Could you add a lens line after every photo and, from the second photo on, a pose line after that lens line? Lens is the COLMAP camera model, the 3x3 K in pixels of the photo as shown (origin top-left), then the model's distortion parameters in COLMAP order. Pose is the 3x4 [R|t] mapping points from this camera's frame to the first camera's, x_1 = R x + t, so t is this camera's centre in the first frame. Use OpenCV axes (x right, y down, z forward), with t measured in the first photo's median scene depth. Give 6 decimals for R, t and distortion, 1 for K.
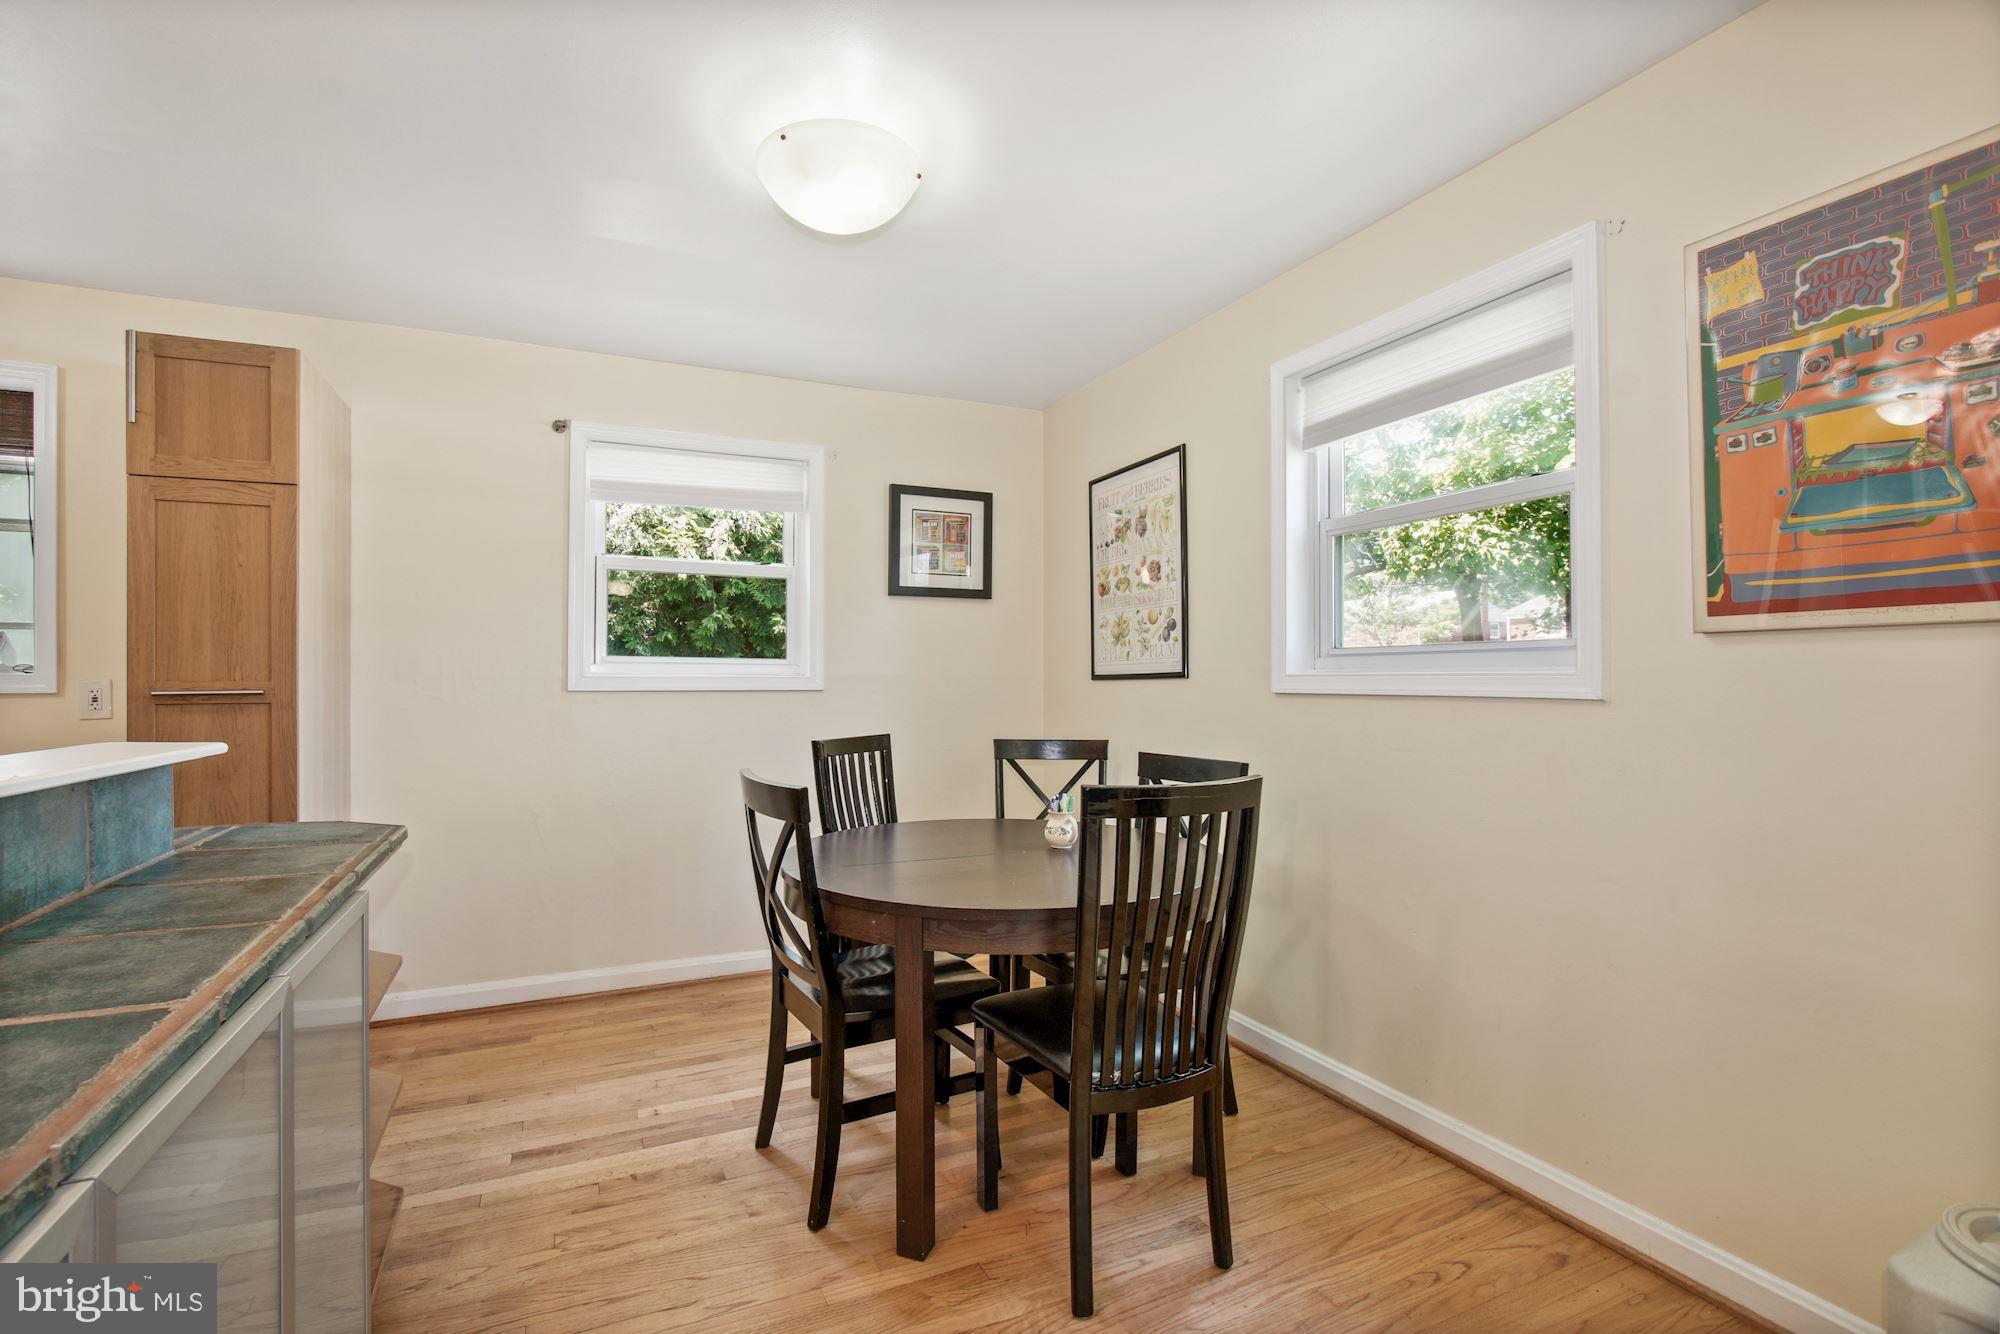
lens RADIAL K [[904.1, 0, 954.3], [0, 904.1, 672.4], [0, 0, 1]] dist [-0.014635, 0.002263]
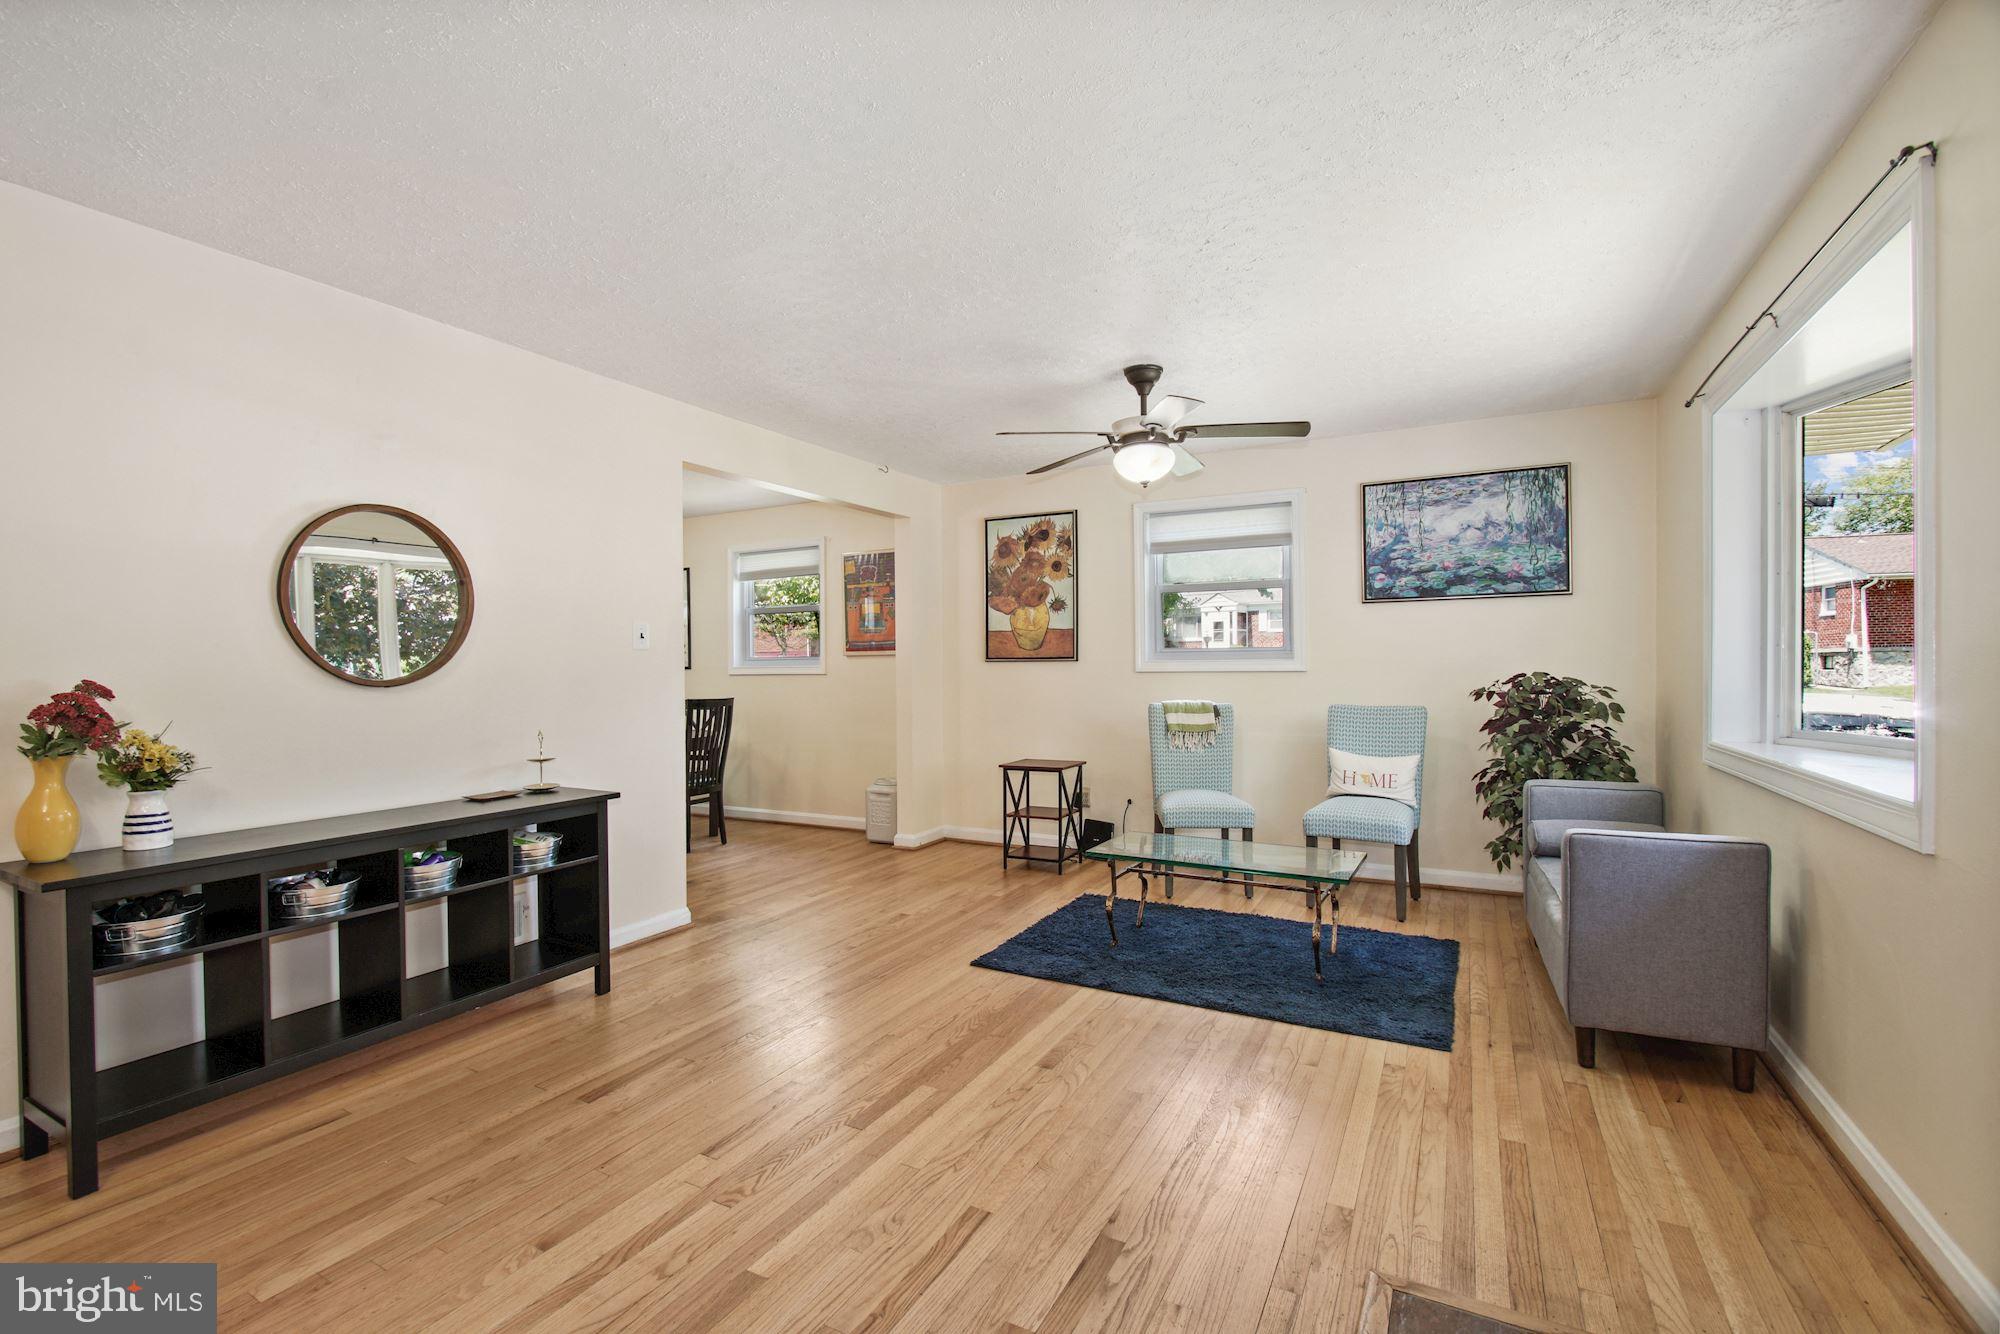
lens RADIAL K [[904.1, 0, 967.4], [0, 904.1, 674.2], [0, 0, 1]] dist [-0.014635, 0.002263]
pose [[0.797340, -0.010363, 0.603441, -0.563671], [0.004501, 0.999927, 0.011225, -0.004253], [-0.603513, -0.006234, 0.797329, -1.253827]]
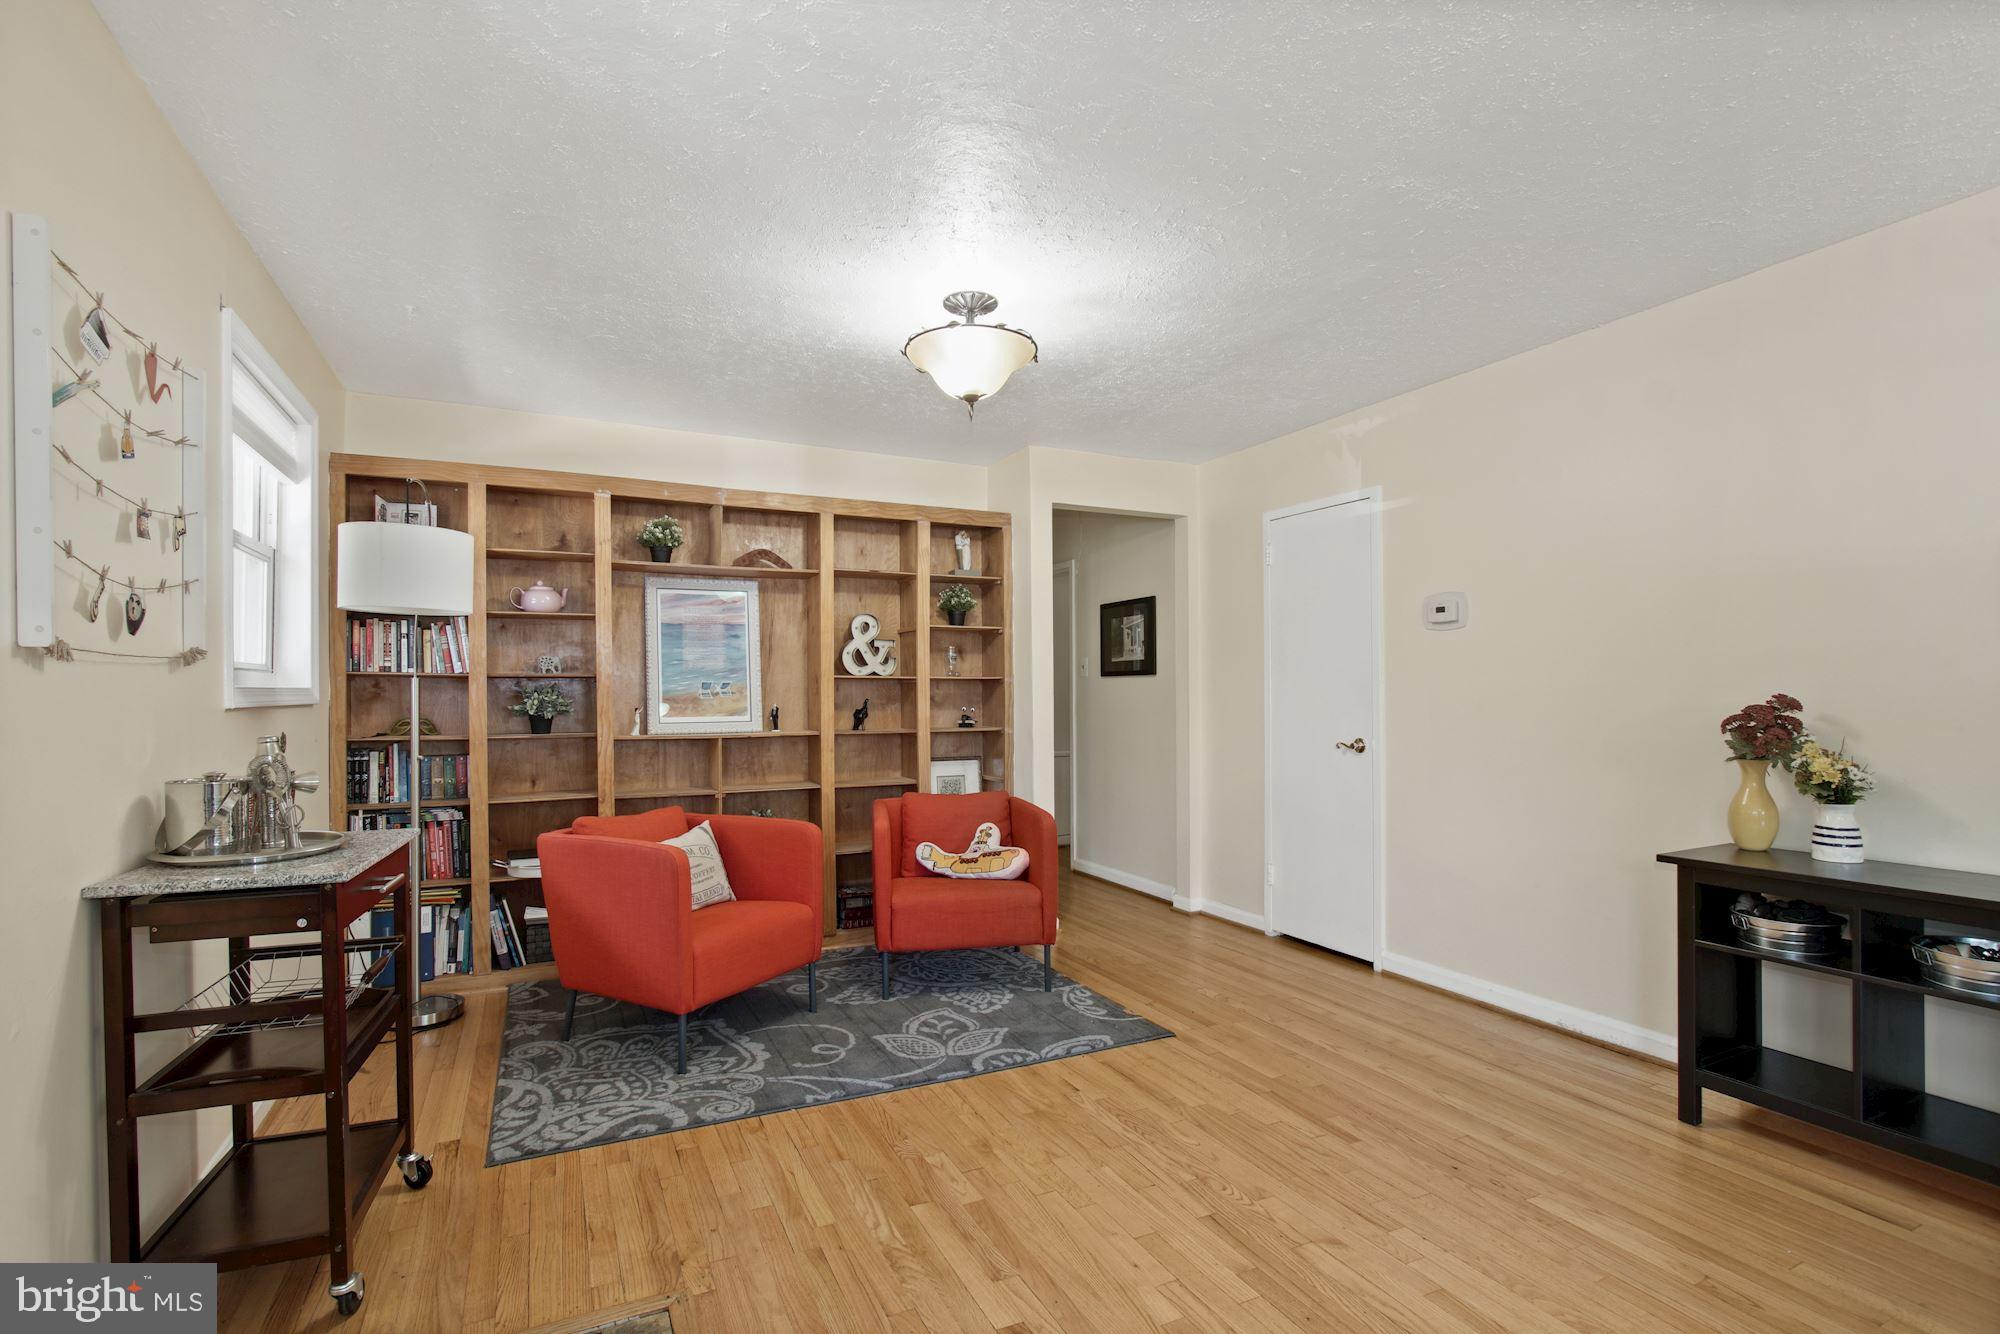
lens RADIAL K [[904.1, 0, 949.3], [0, 904.1, 698.9], [0, 0, 1]] dist [-0.014635, 0.002263]
pose [[0.019089, 0.009894, -0.999769, 0.078975], [0.008036, 0.999917, 0.010049, -0.003586], [0.999786, -0.008226, 0.019008, -1.003750]]
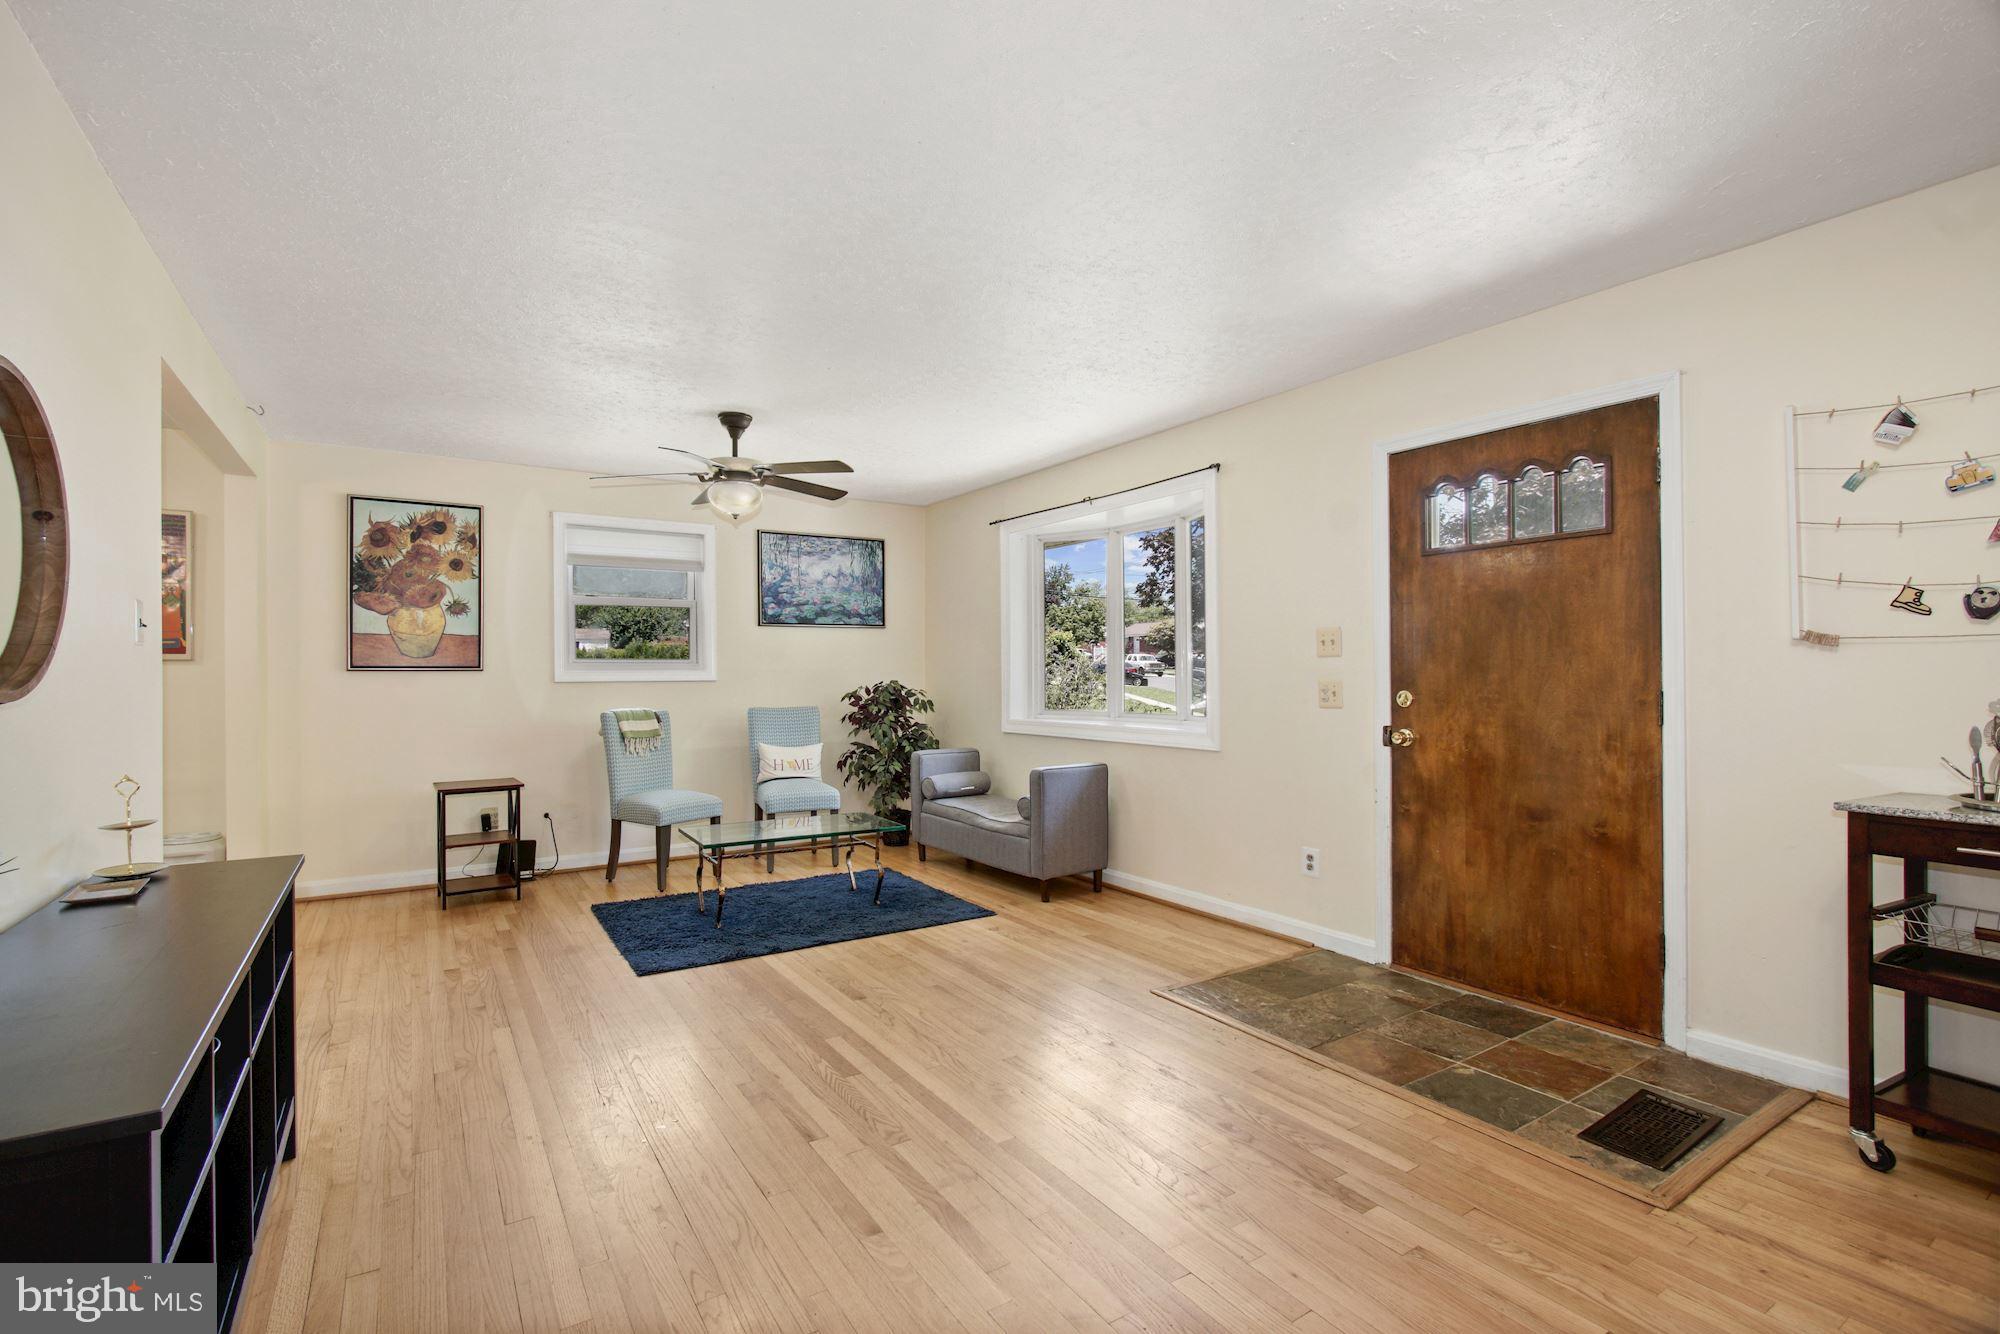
lens RADIAL K [[904.1, 0, 968.4], [0, 904.1, 665.0], [0, 0, 1]] dist [-0.014635, 0.002263]
pose [[-0.156514, 0.012512, 0.987596, -1.054478], [0.003289, 0.999921, -0.012147, 0.002690], [-0.987670, 0.001347, -0.156543, -0.578984]]
